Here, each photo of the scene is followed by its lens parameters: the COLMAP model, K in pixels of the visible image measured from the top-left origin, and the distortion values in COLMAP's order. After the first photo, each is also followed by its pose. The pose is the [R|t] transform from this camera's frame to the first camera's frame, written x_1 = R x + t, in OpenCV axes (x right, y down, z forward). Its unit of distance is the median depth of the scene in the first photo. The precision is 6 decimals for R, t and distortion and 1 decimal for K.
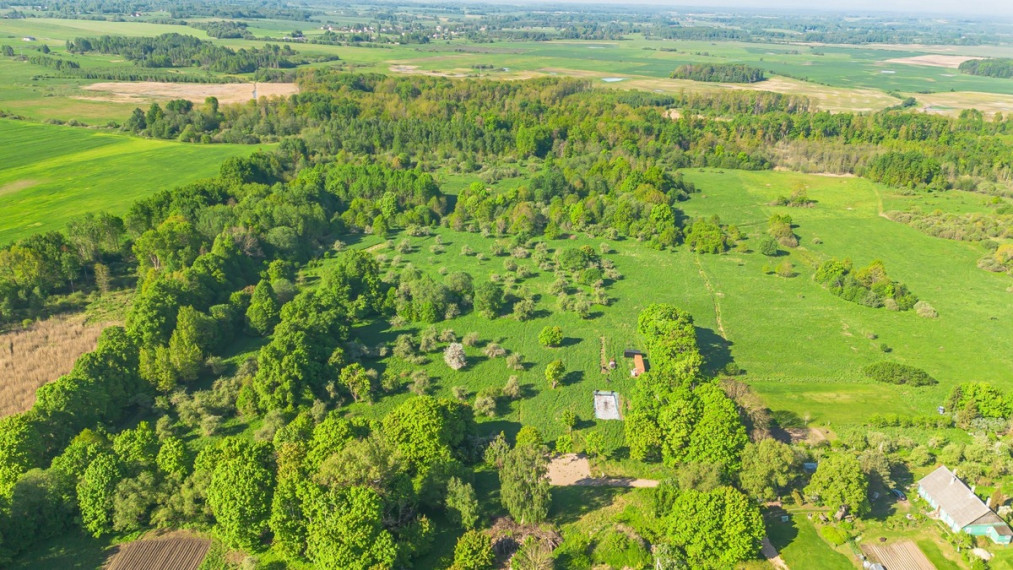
lens RADIAL K [[751.9, 0, 505.1], [0, 751.9, 284.8], [0, 0, 1]] dist [0.092067, -0.098721]
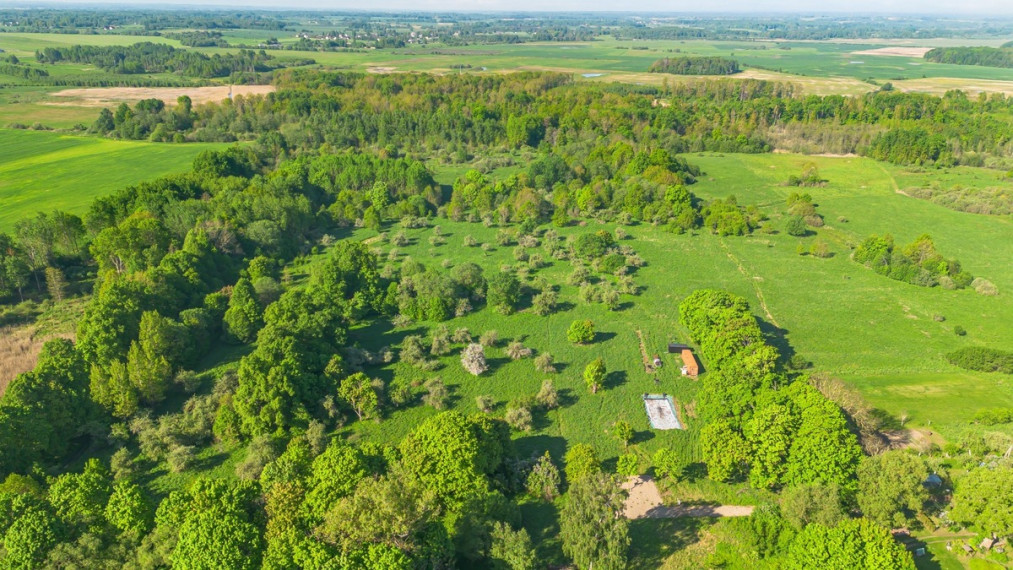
lens RADIAL K [[725.0, 0, 505.3], [0, 725.0, 284.8], [0, 0, 1]] dist [0.082258, -0.080076]
pose [[0.998917, -0.035454, 0.030131, -0.029489], [0.035465, 0.999371, 0.000167, 0.006880], [-0.030118, 0.000902, 0.999546, 0.101610]]
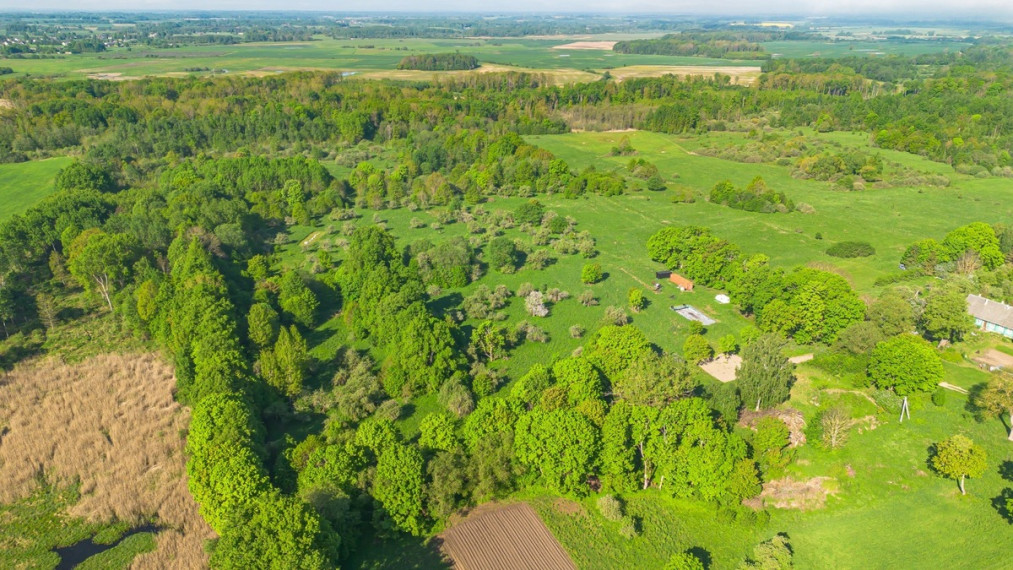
lens RADIAL K [[725.0, 0, 505.3], [0, 725.0, 284.8], [0, 0, 1]] dist [0.082258, -0.080076]
pose [[0.903013, -0.181315, 0.389478, -0.264176], [0.179448, 0.982891, 0.041515, 0.012184], [-0.390341, 0.032403, 0.920100, 0.068830]]
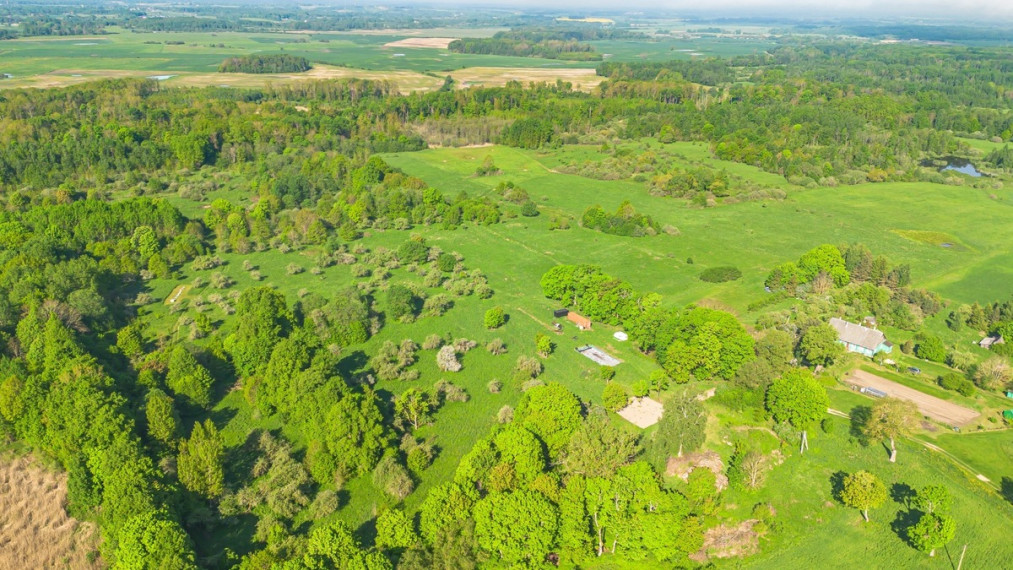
lens RADIAL K [[751.9, 0, 505.1], [0, 751.9, 284.8], [0, 0, 1]] dist [0.092067, -0.098721]
pose [[0.786899, -0.237659, 0.569481, -0.304359], [0.230207, 0.969297, 0.086416, -0.037938], [-0.572534, 0.063098, 0.817449, 0.077125]]
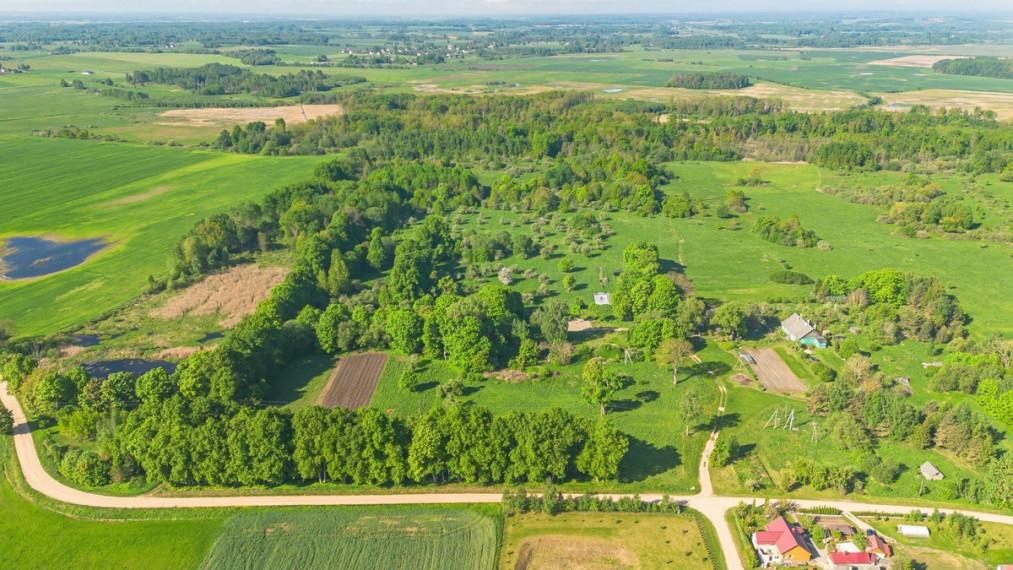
lens RADIAL K [[751.9, 0, 505.1], [0, 751.9, 284.8], [0, 0, 1]] dist [0.092067, -0.098721]
pose [[0.999351, -0.032392, -0.015733, -0.023652], [0.032152, 0.999366, -0.015278, 0.075748], [0.016218, 0.014762, 0.999760, -0.314379]]
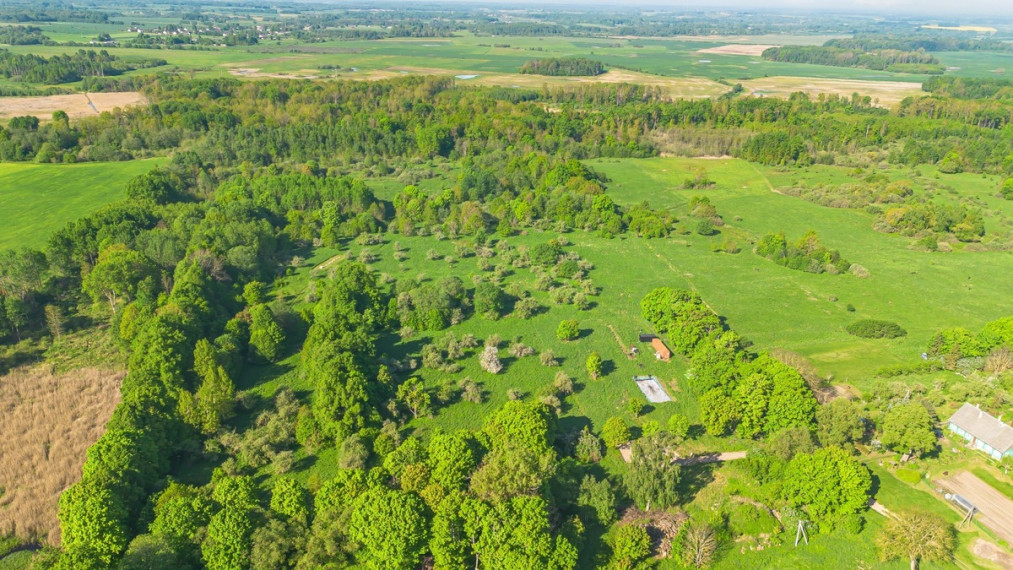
lens RADIAL K [[751.9, 0, 505.1], [0, 751.9, 284.8], [0, 0, 1]] dist [0.092067, -0.098721]
pose [[0.971754, -0.096188, 0.215505, -0.140101], [0.095483, 0.995337, 0.013706, -0.008747], [-0.215819, 0.007258, 0.976407, 0.013216]]
